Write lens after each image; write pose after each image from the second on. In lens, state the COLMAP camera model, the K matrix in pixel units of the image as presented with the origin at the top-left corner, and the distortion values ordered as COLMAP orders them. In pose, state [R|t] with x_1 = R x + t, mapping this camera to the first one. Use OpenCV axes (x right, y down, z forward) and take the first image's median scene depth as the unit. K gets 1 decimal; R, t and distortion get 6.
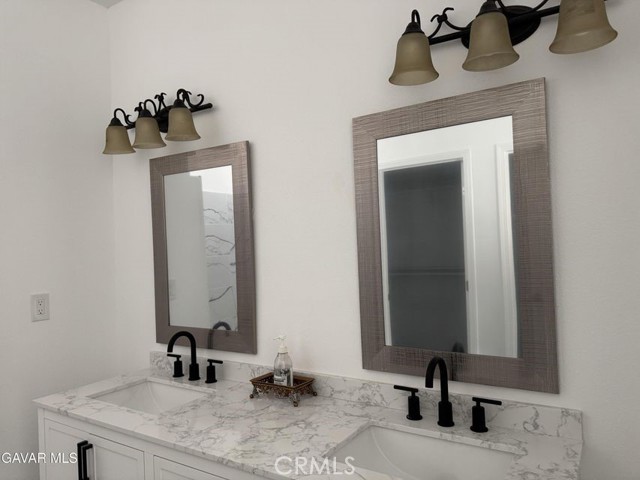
lens RADIAL K [[476.5, 0, 319.5], [0, 476.5, 250.4], [0, 0, 1]] dist [0.080073, -0.000902]
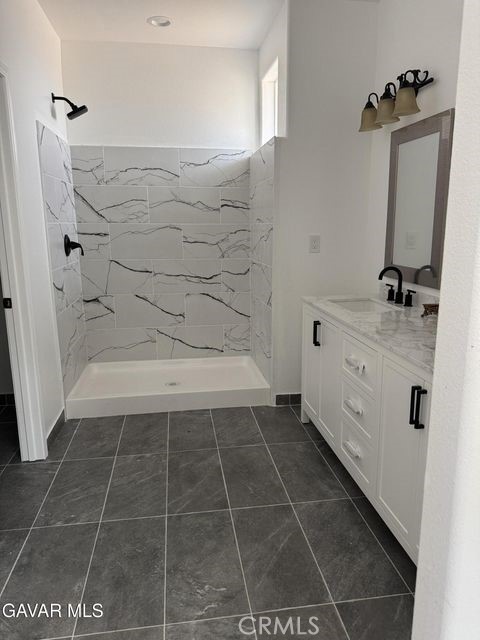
lens RADIAL K [[476.5, 0, 240.0], [0, 476.5, 320.0], [0, 0, 1]] dist [0.080073, -0.000902]
pose [[0.696526, 0.167643, -0.697673, 0.384989], [-0.001895, 0.972750, 0.231849, -0.002477], [0.717529, -0.160167, 0.677864, -0.259743]]
